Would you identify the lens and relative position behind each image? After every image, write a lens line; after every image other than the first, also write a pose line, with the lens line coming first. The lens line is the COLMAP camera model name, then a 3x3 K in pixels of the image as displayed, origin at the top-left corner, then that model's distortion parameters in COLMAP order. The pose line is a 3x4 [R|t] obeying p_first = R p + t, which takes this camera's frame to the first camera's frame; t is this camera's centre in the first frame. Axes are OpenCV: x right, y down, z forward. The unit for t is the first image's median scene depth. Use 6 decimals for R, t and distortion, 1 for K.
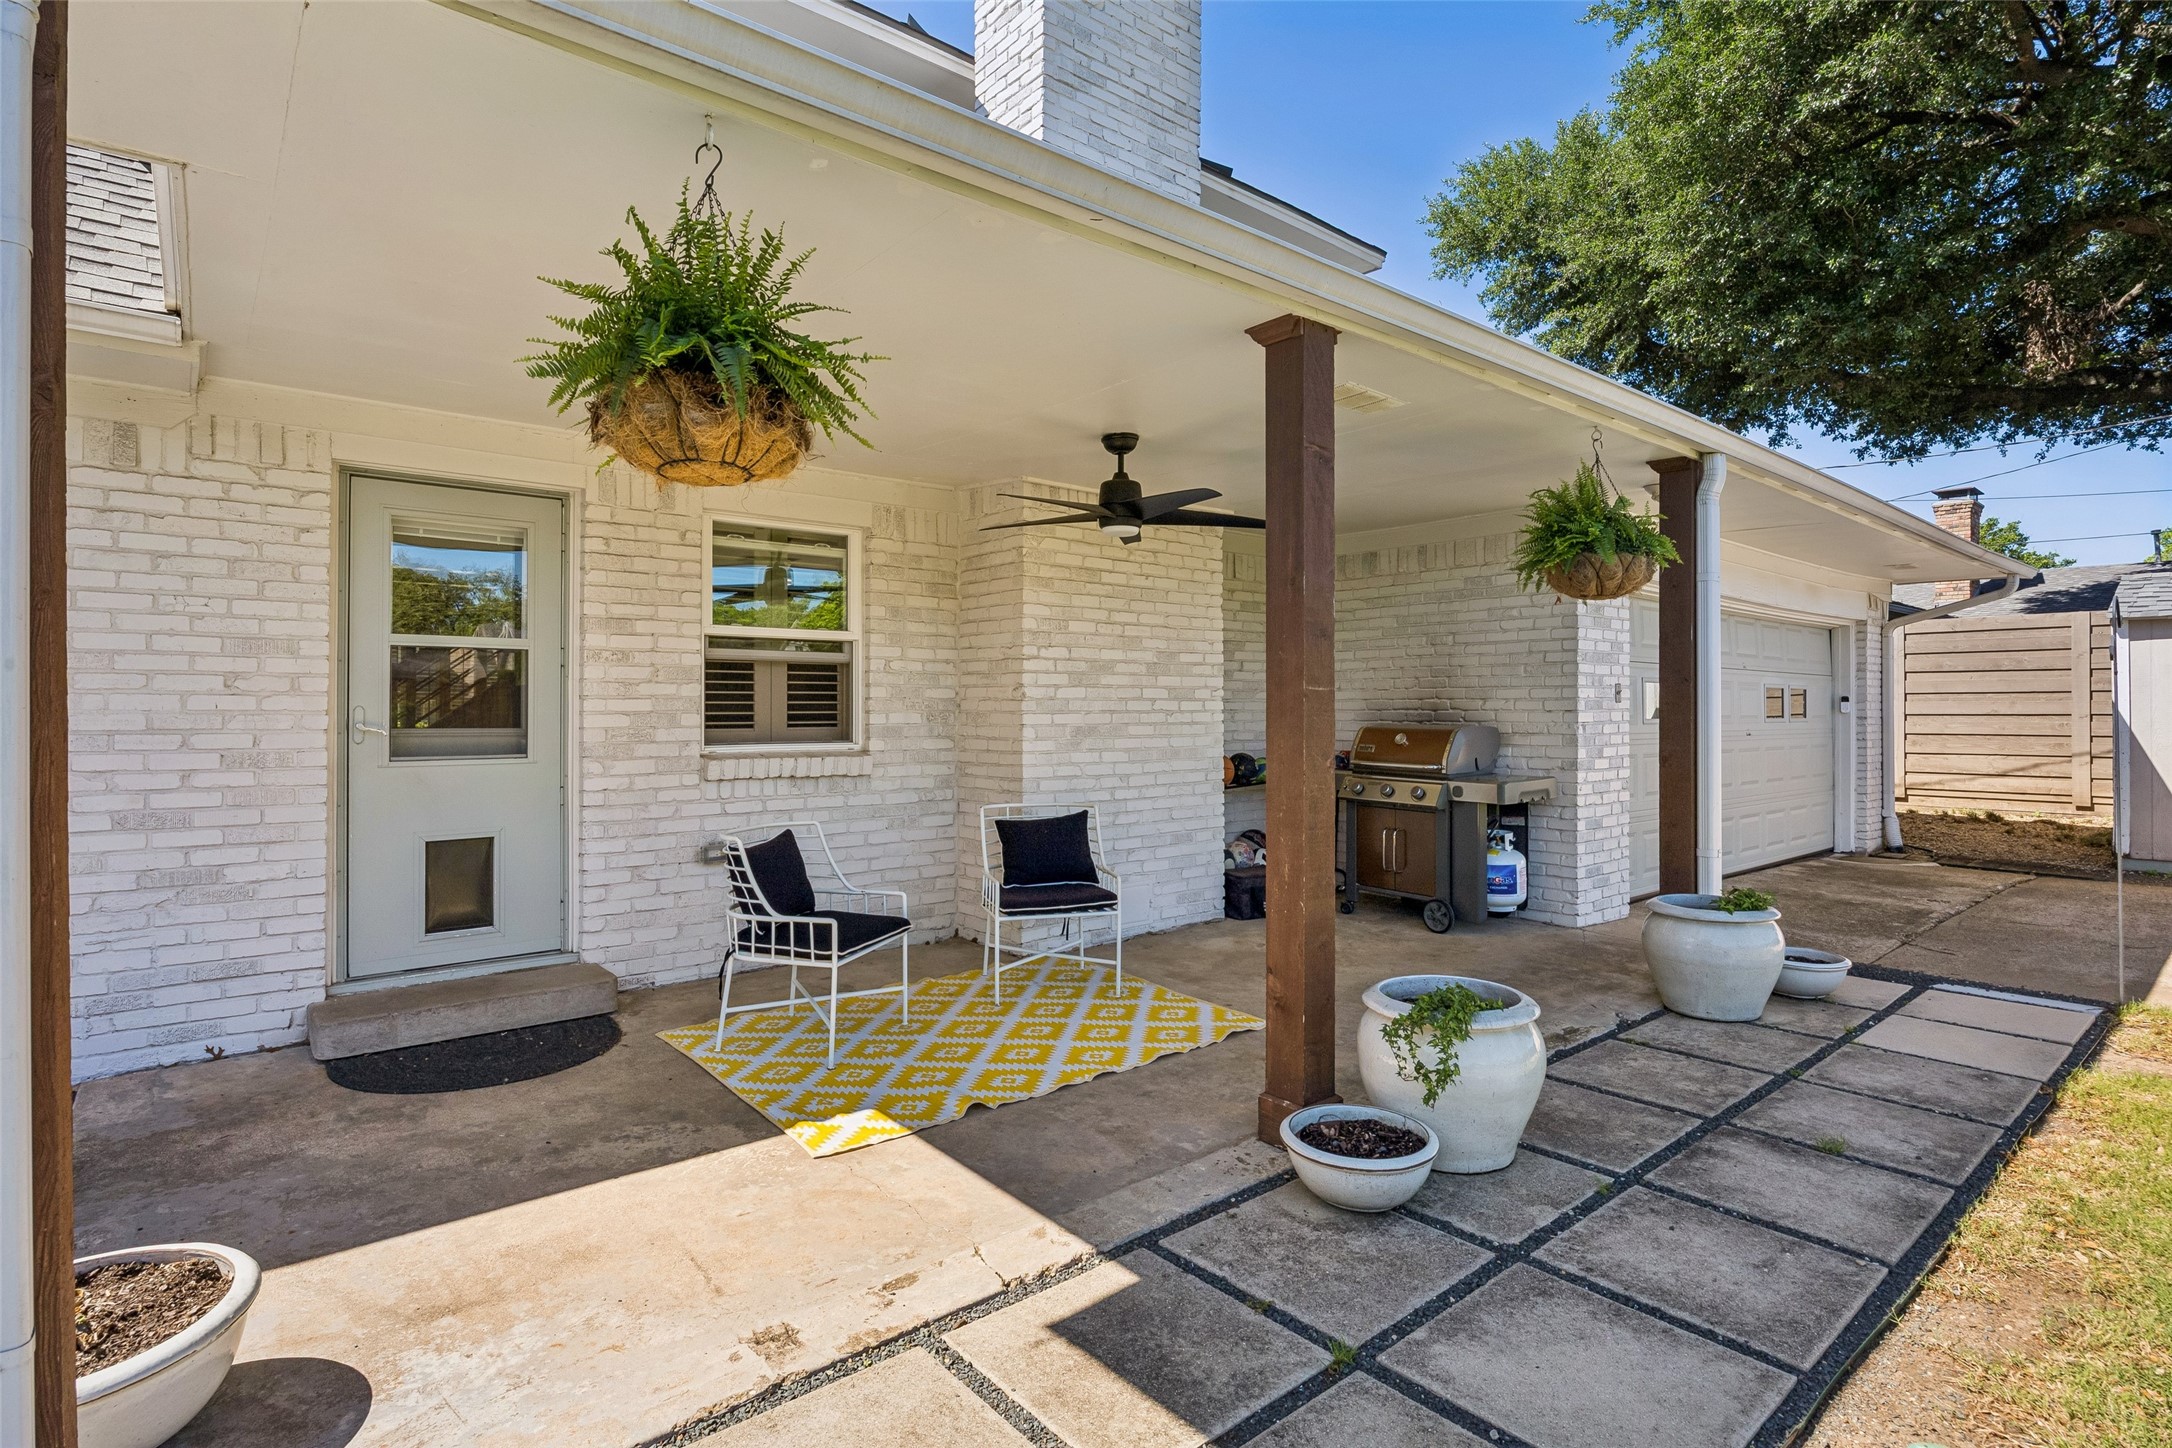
lens RADIAL K [[1100.8, 0, 1087.5], [0, 1100.8, 715.9], [0, 0, 1]] dist [0.001242, 0.000124]
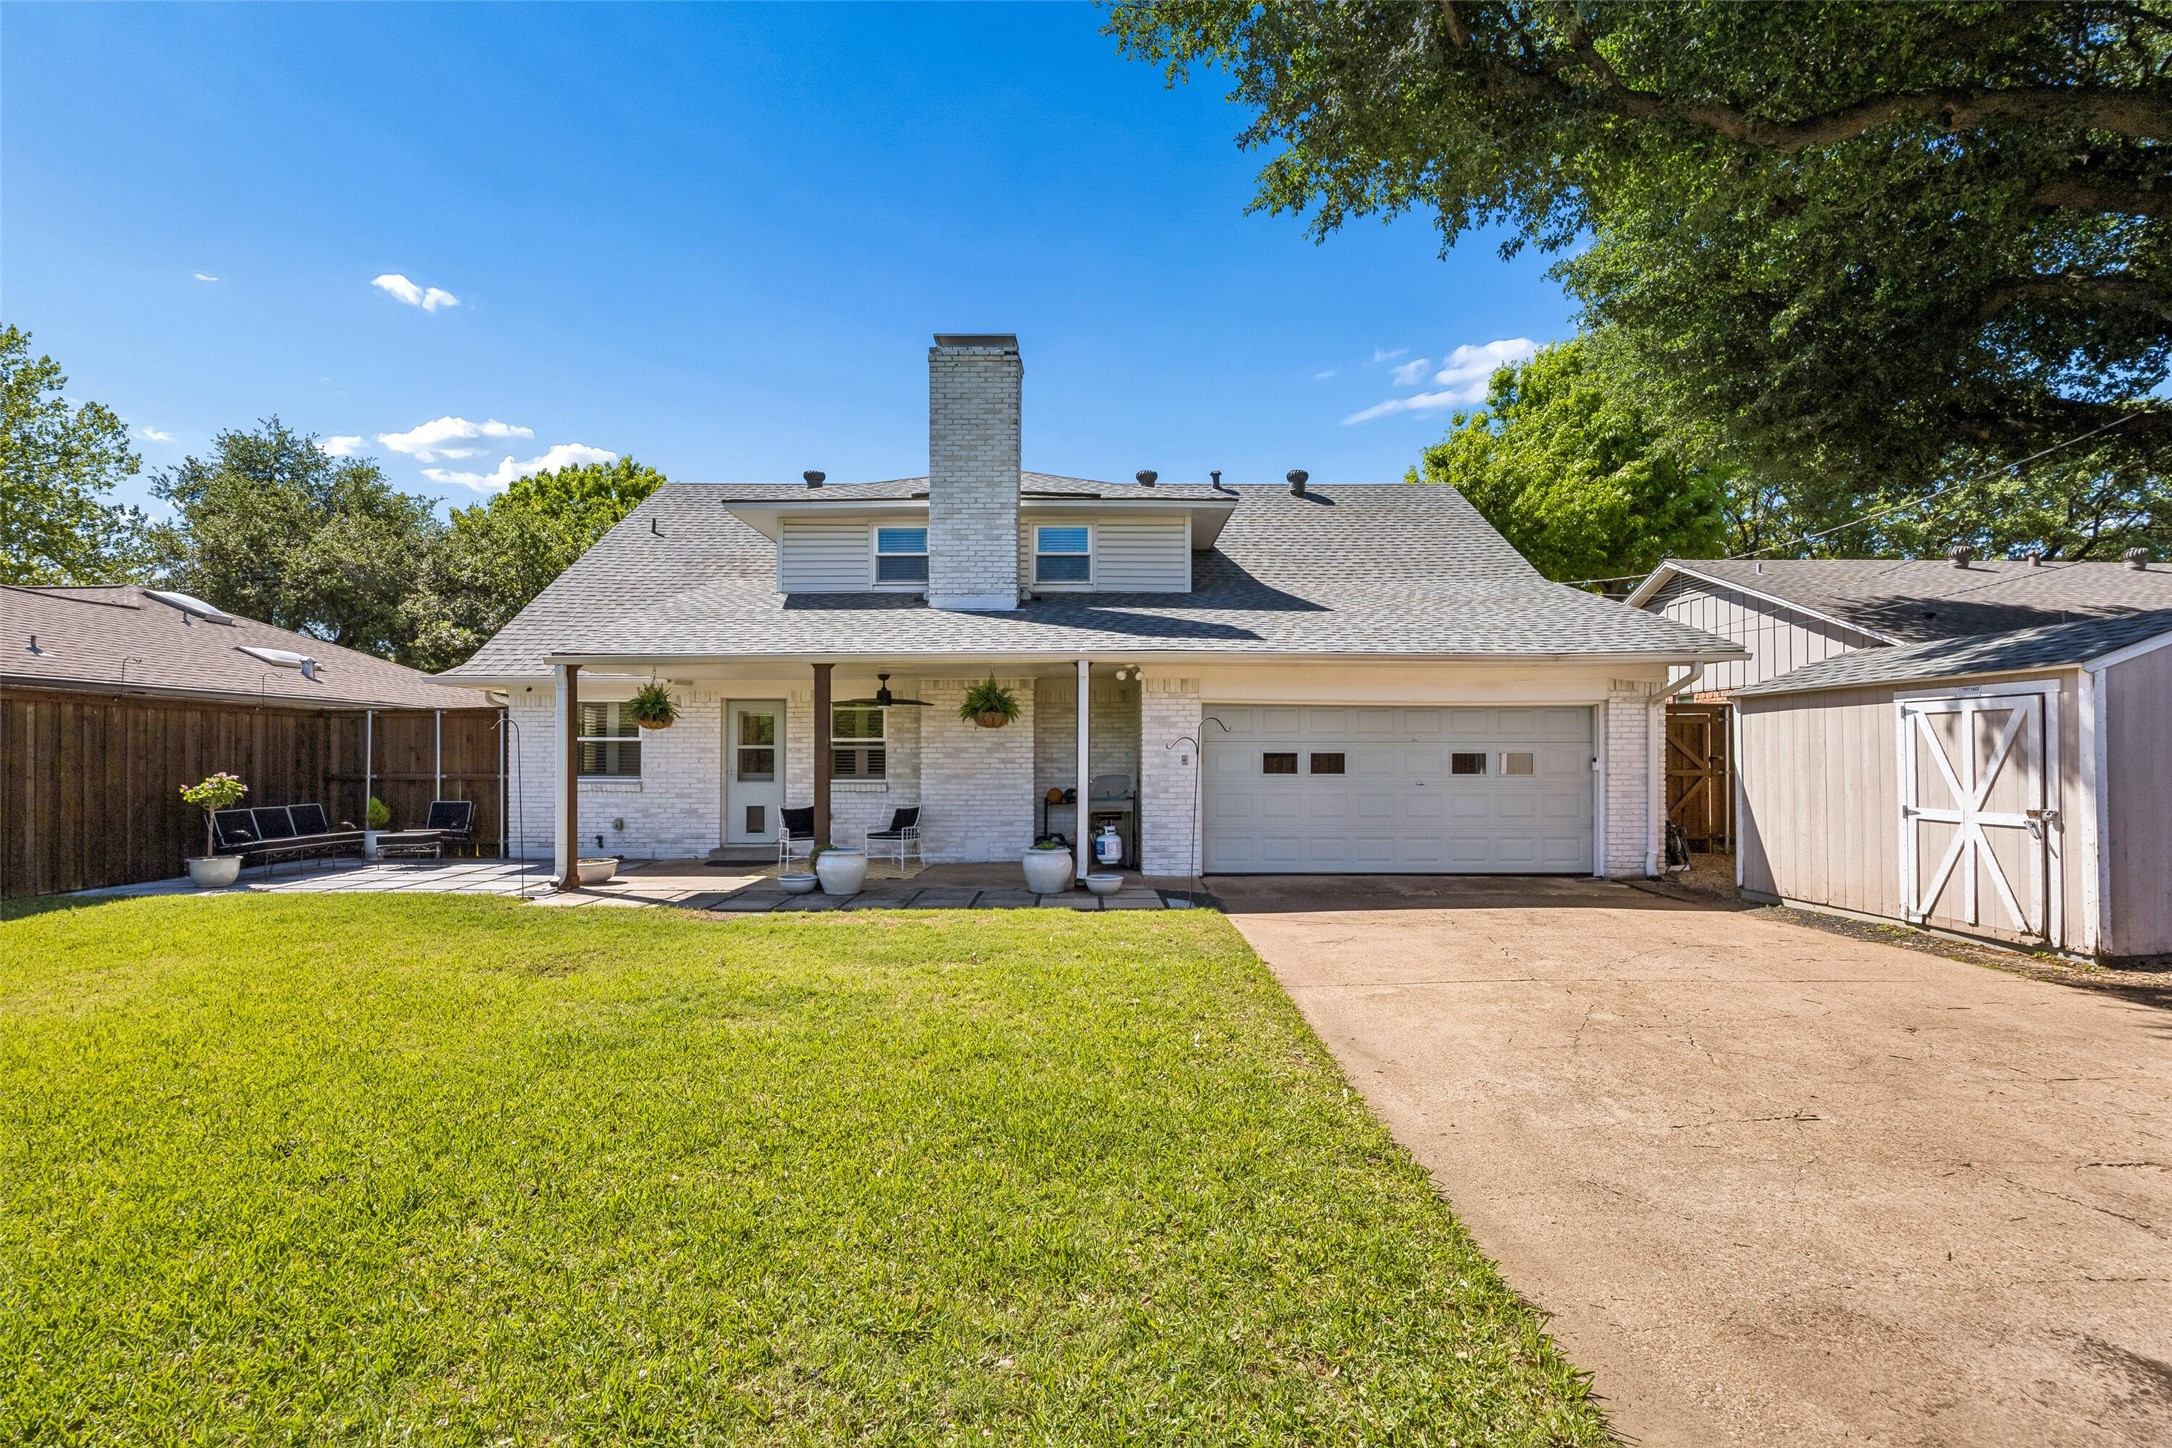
lens RADIAL K [[1018.9, 0, 1076.6], [0, 1018.9, 754.3], [0, 0, 1]] dist [-0.003489, -0.000592]
pose [[0.758714, -0.003840, -0.651412, 1.927617], [-0.002422, 0.999959, -0.008716, -0.018369], [0.651419, 0.008191, 0.758674, -0.630828]]
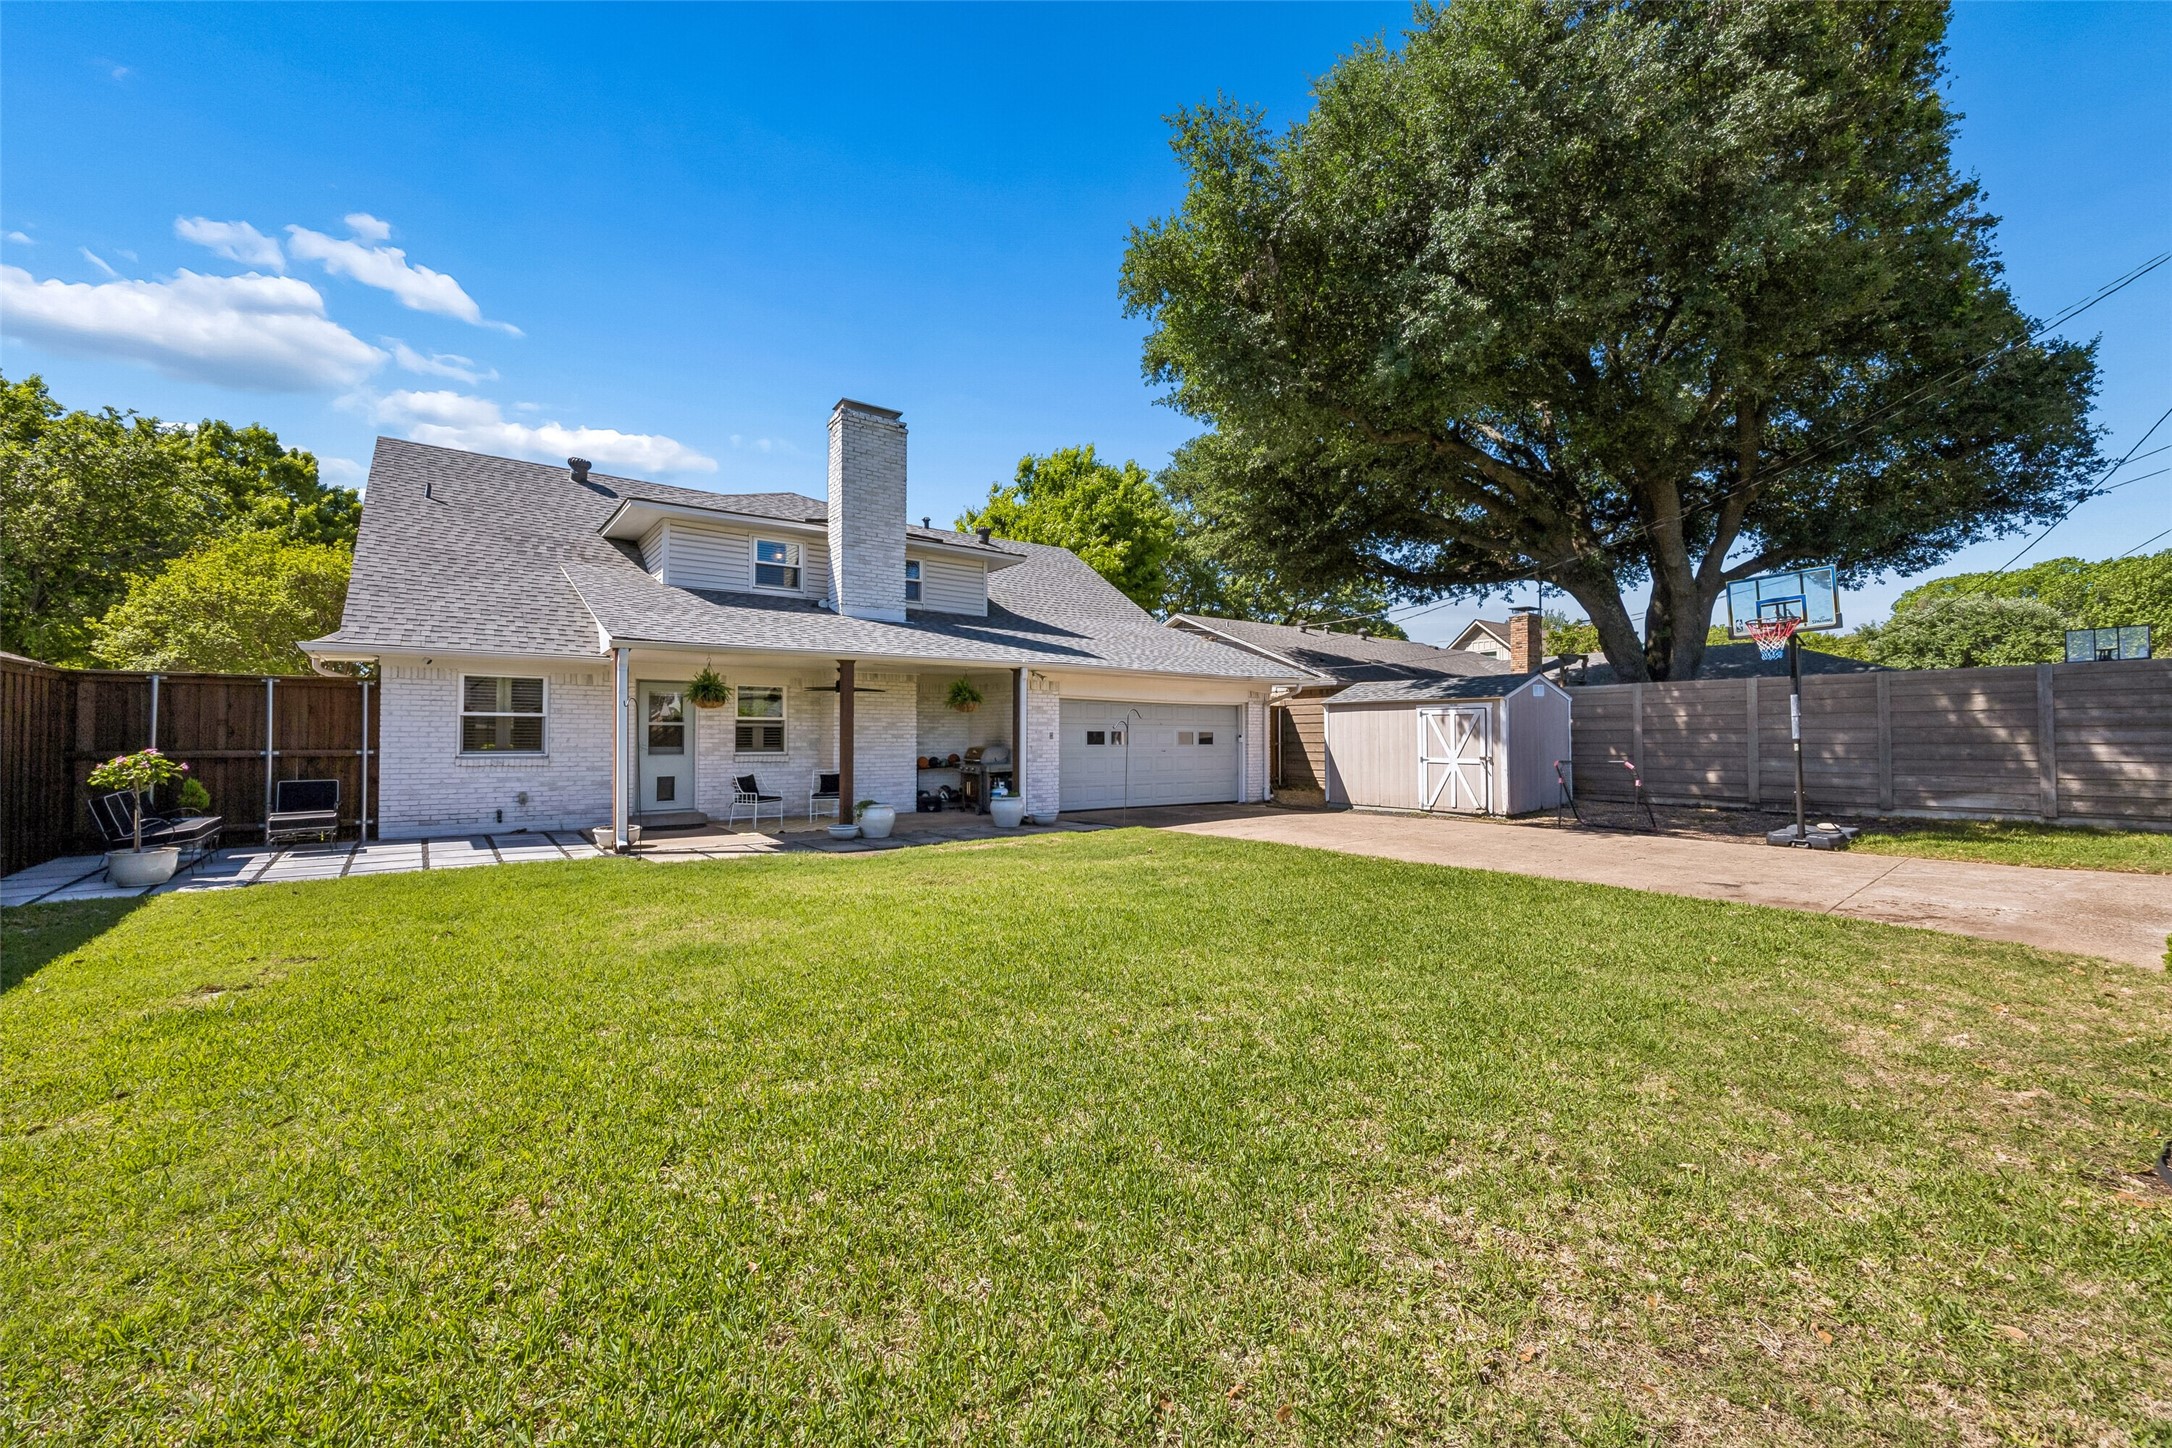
lens RADIAL K [[885.4, 0, 1086.6], [0, 885.4, 720.6], [0, 0, 1]] dist [0.015037, 0.000091]
pose [[0.997801, -0.001489, -0.066260, 0.930195], [-0.000054, 0.999729, -0.023292, -0.007258], [0.066277, 0.023245, 0.997530, -1.690614]]
